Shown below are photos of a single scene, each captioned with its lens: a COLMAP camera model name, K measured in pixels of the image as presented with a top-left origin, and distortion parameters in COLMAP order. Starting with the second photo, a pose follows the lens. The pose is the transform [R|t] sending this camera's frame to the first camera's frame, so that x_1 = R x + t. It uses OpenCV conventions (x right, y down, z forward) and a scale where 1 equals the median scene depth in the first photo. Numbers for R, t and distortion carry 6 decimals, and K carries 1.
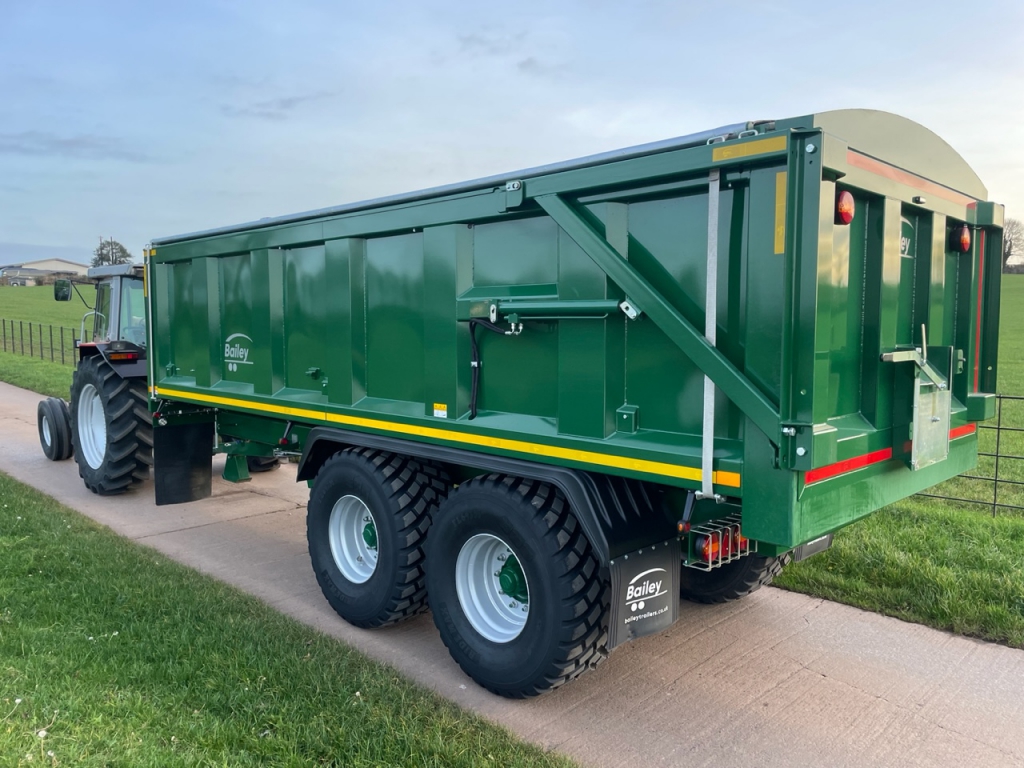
lens RADIAL K [[784.7, 0, 556.4], [0, 784.7, 388.4], [0, 0, 1]] dist [0.071439, -0.092004]
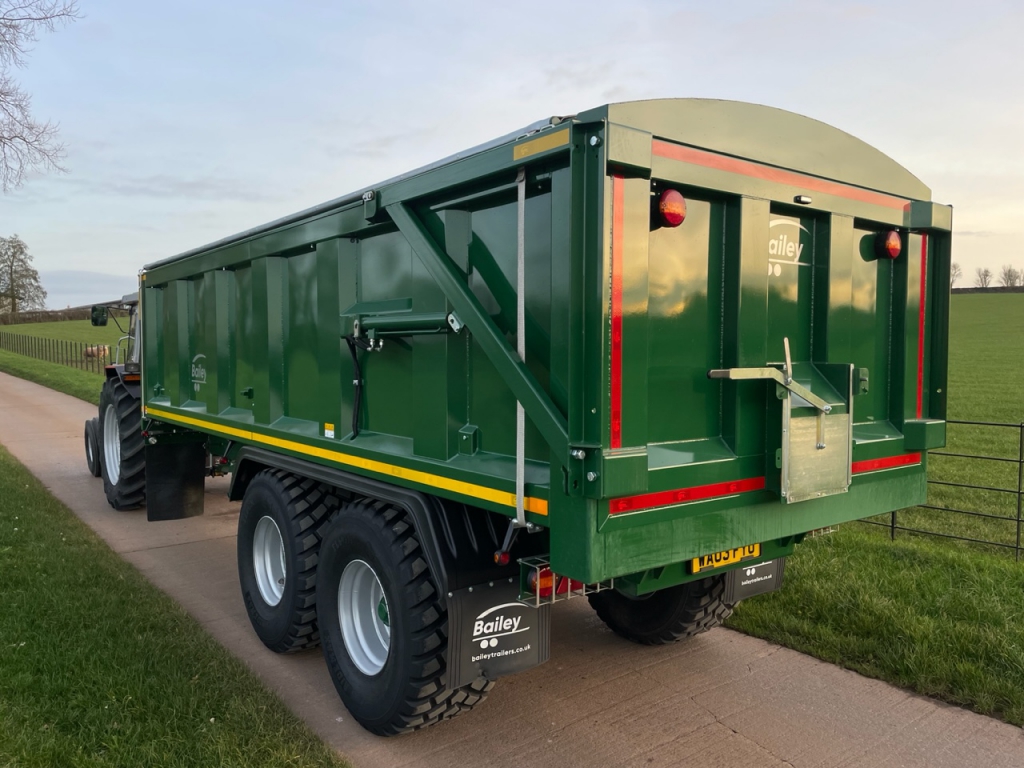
lens RADIAL K [[784.7, 0, 551.4], [0, 784.7, 391.5], [0, 0, 1]] dist [0.071439, -0.092004]
pose [[0.989935, 0.006166, -0.141391, 0.266905], [-0.010698, 0.999452, -0.031321, 0.007909], [0.141120, 0.032519, 0.989458, 0.073599]]
